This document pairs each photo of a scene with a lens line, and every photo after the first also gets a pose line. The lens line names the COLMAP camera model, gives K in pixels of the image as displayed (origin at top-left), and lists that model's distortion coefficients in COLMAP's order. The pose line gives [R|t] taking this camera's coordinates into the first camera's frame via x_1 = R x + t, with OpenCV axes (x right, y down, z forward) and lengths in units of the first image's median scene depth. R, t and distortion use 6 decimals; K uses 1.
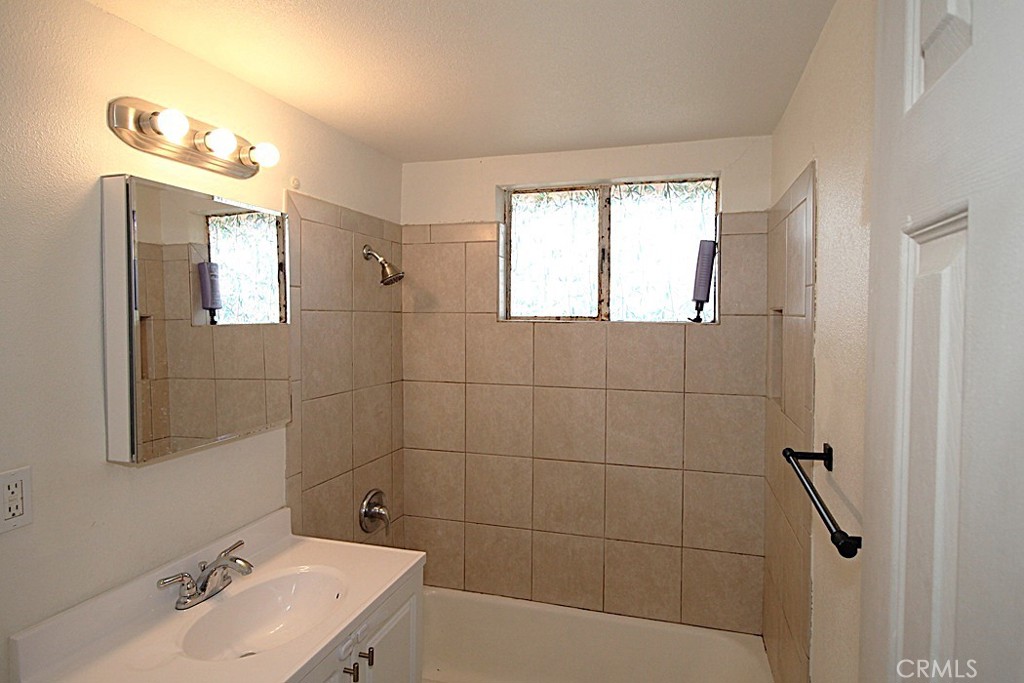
lens RADIAL K [[587.4, 0, 513.5], [0, 587.4, 339.1], [0, 0, 1]] dist [0.009162, -0.010704]
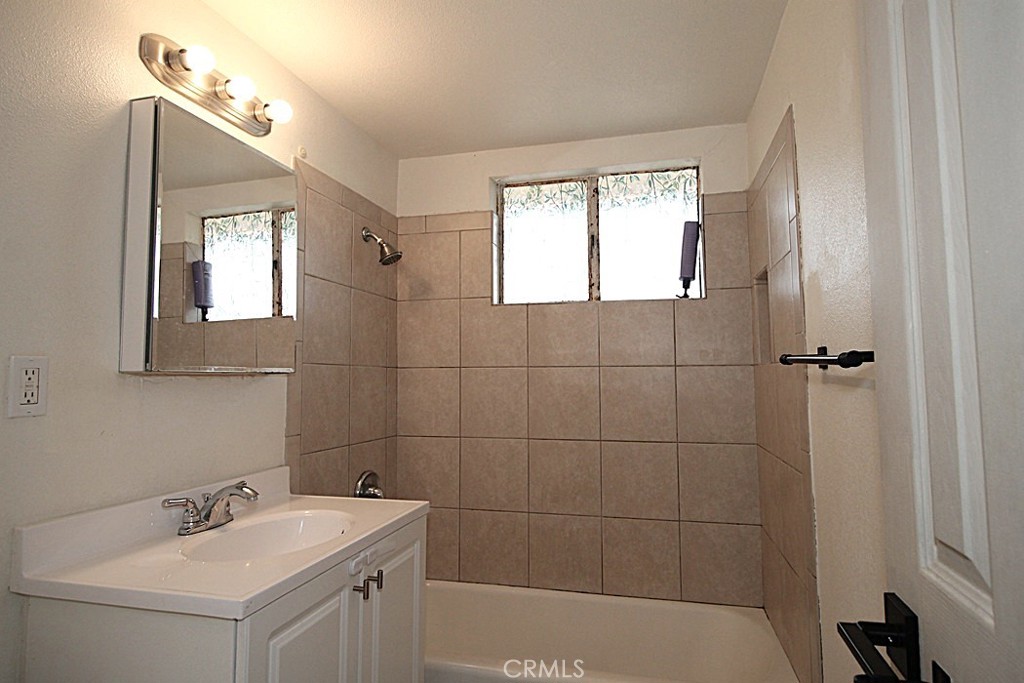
lens RADIAL K [[587.4, 0, 513.7], [0, 587.4, 339.0], [0, 0, 1]] dist [0.009162, -0.010704]
pose [[0.999132, -0.007492, 0.040970, -0.033931], [0.011820, 0.994251, -0.106421, 0.148980], [-0.039937, 0.106813, 0.993477, -0.016009]]
